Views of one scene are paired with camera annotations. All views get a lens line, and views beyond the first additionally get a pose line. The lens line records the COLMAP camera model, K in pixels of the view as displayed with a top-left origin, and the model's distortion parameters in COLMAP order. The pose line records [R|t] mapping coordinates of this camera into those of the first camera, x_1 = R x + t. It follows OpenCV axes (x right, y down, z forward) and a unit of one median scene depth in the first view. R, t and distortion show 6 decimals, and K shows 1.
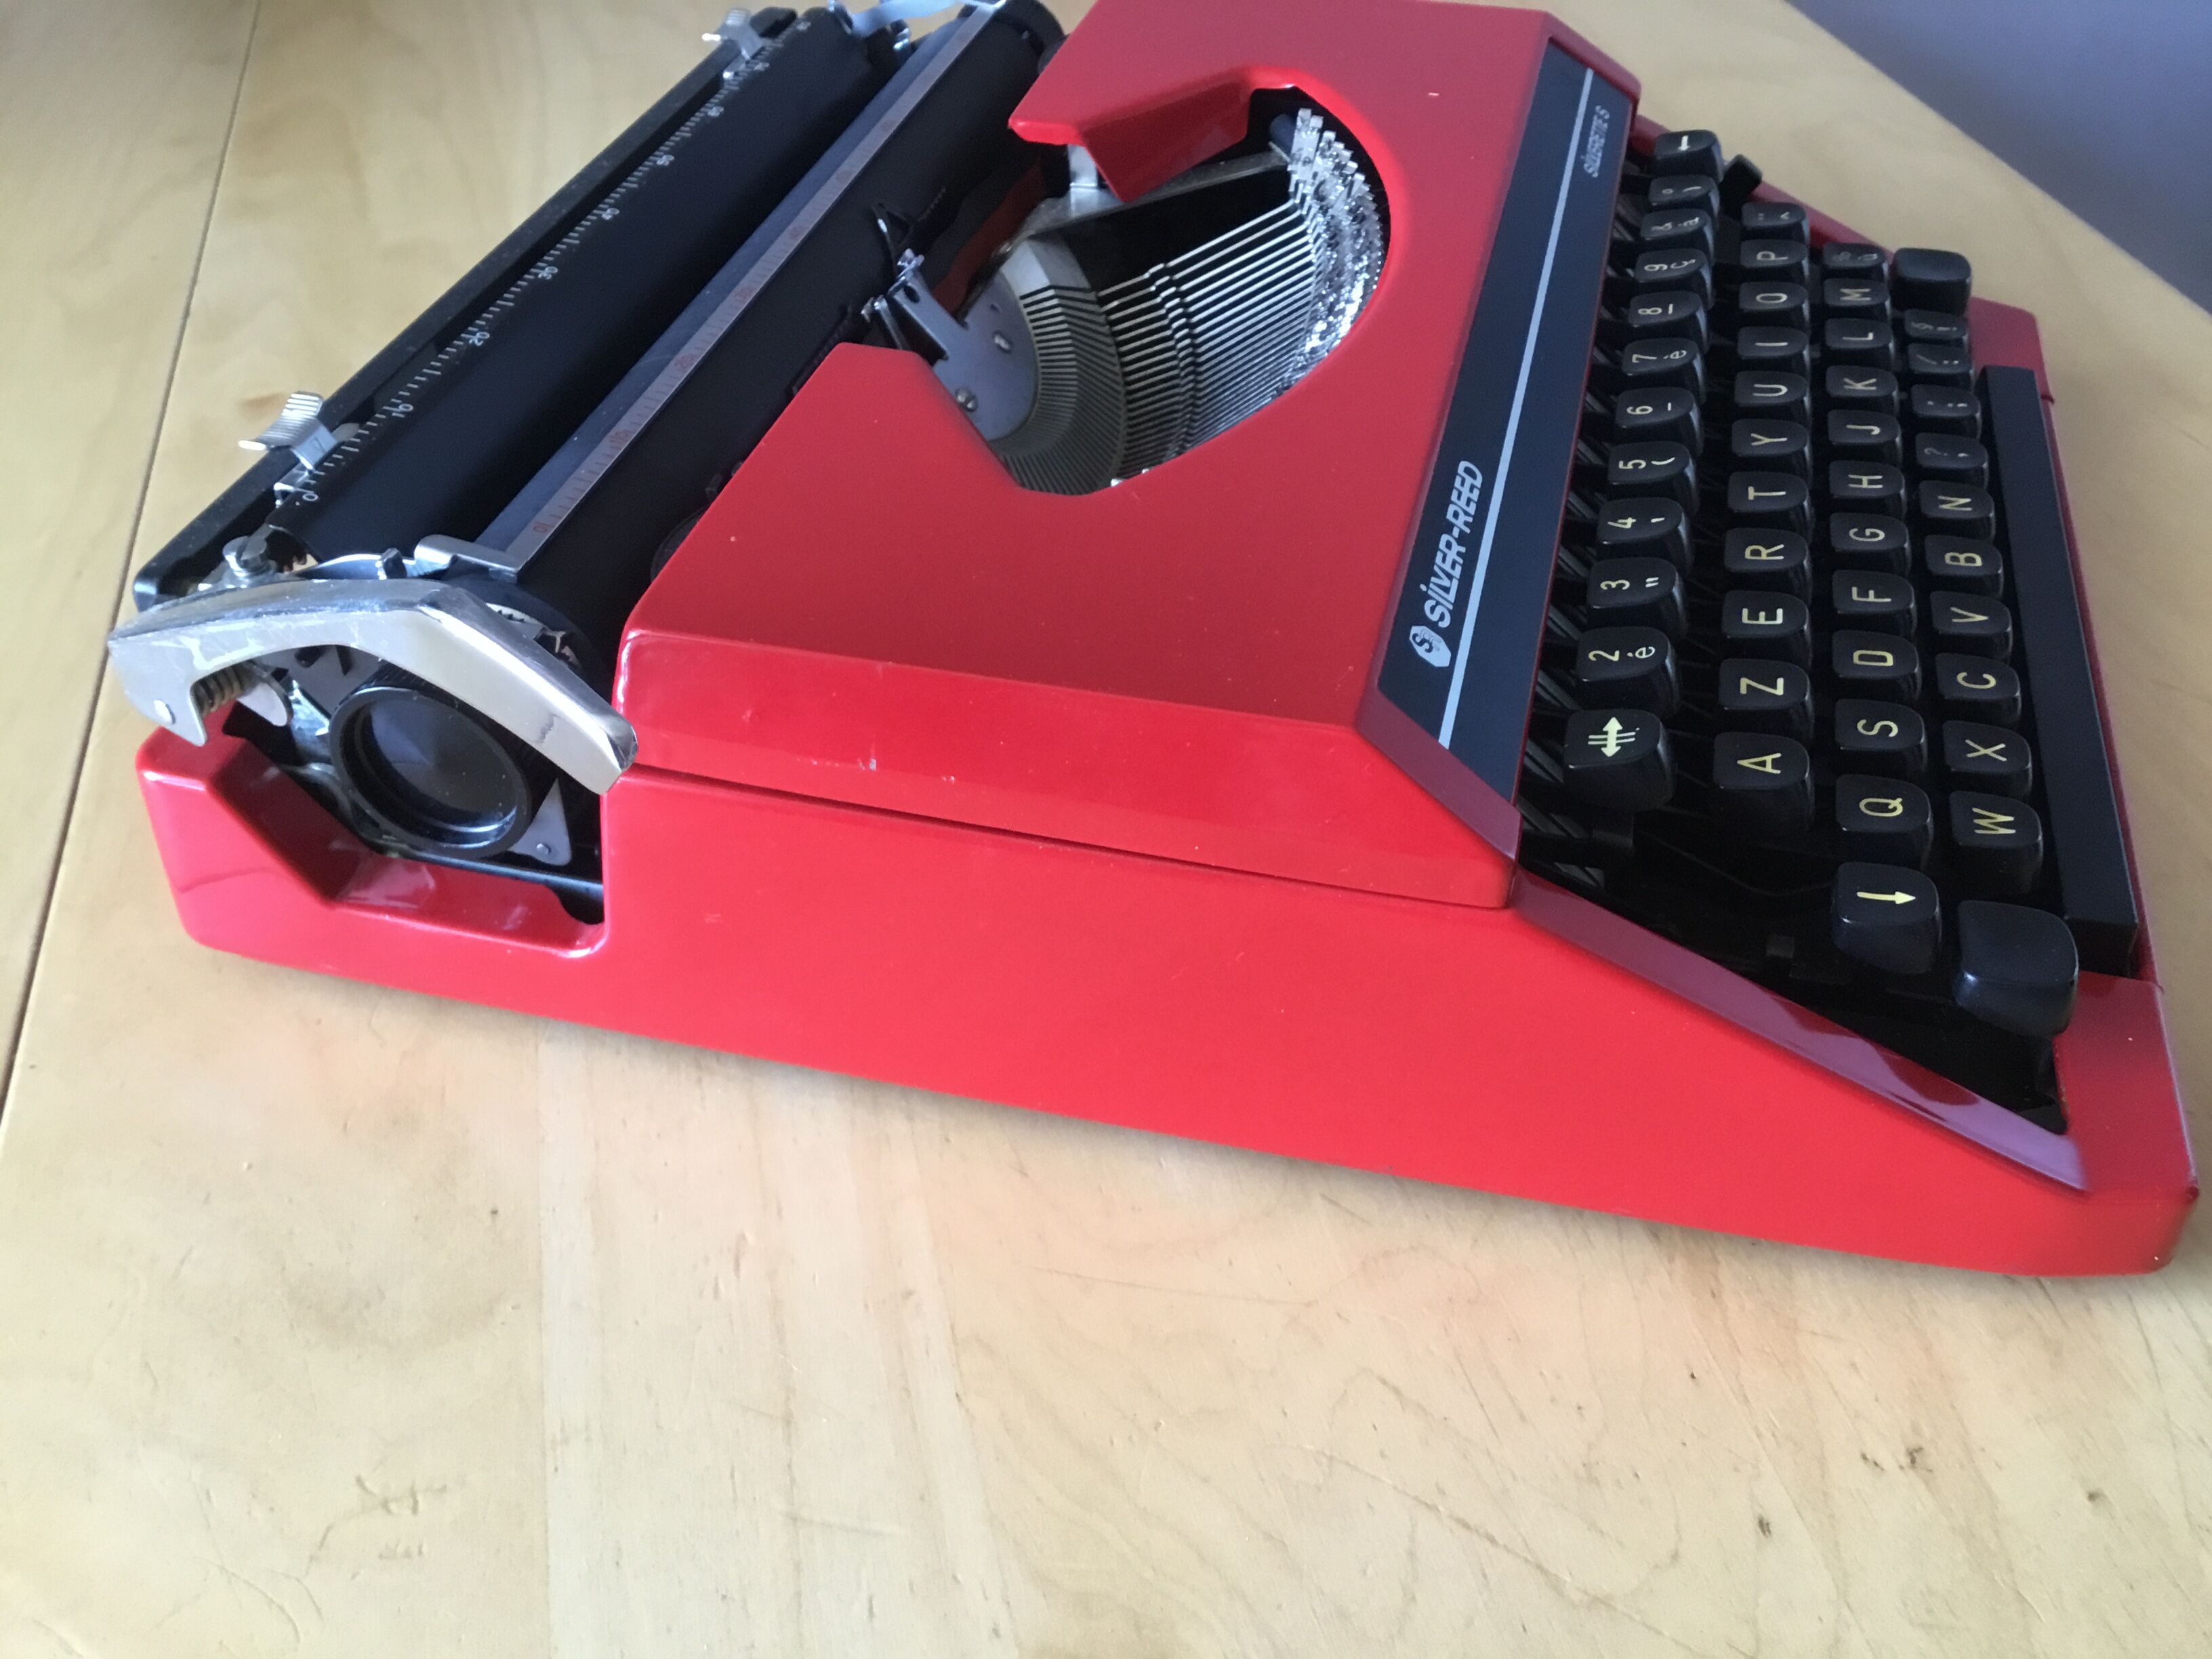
lens RADIAL K [[2009.8, 0, 1106.0], [0, 2009.8, 829.5], [0, 0, 1]] dist [0.181099, -0.419369]
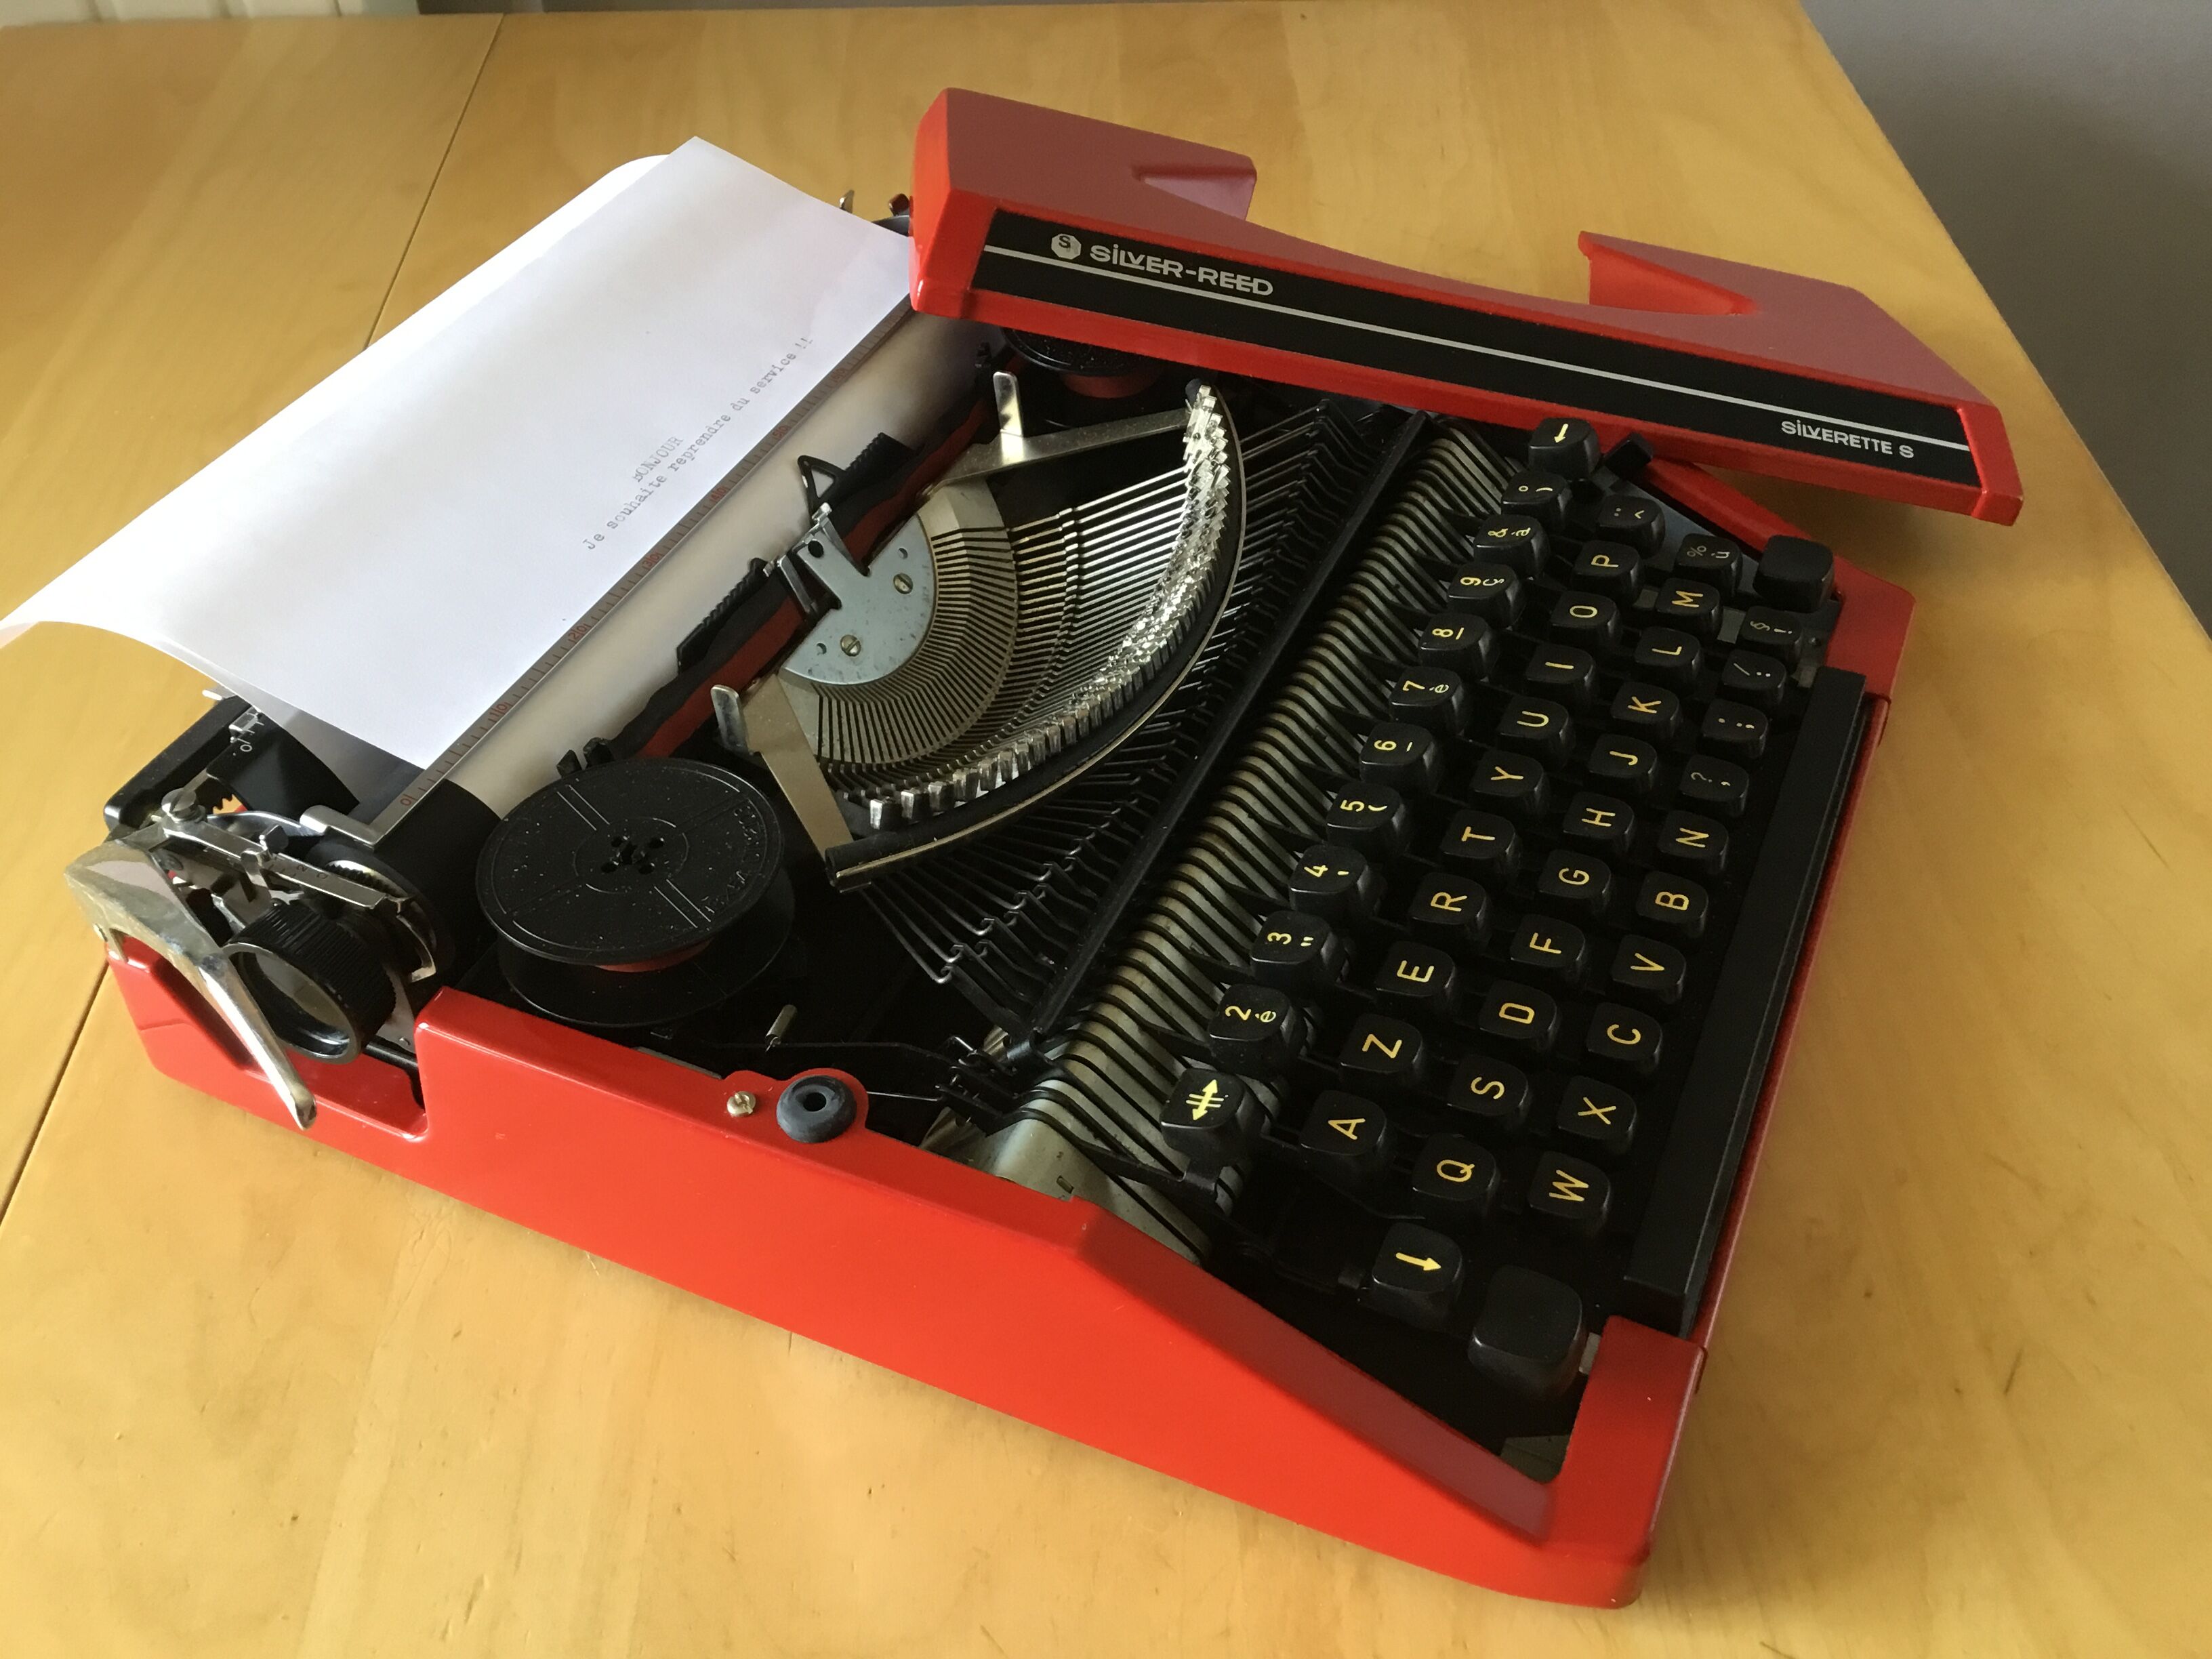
lens RADIAL K [[1976.2, 0, 1106.0], [0, 1976.2, 829.5], [0, 0, 1]] dist [0.133899, -0.210781]
pose [[0.983622, 0.114359, -0.139320, 0.278831], [-0.103304, 0.991082, 0.084177, -0.245916], [0.147704, -0.068406, 0.986663, -0.128593]]
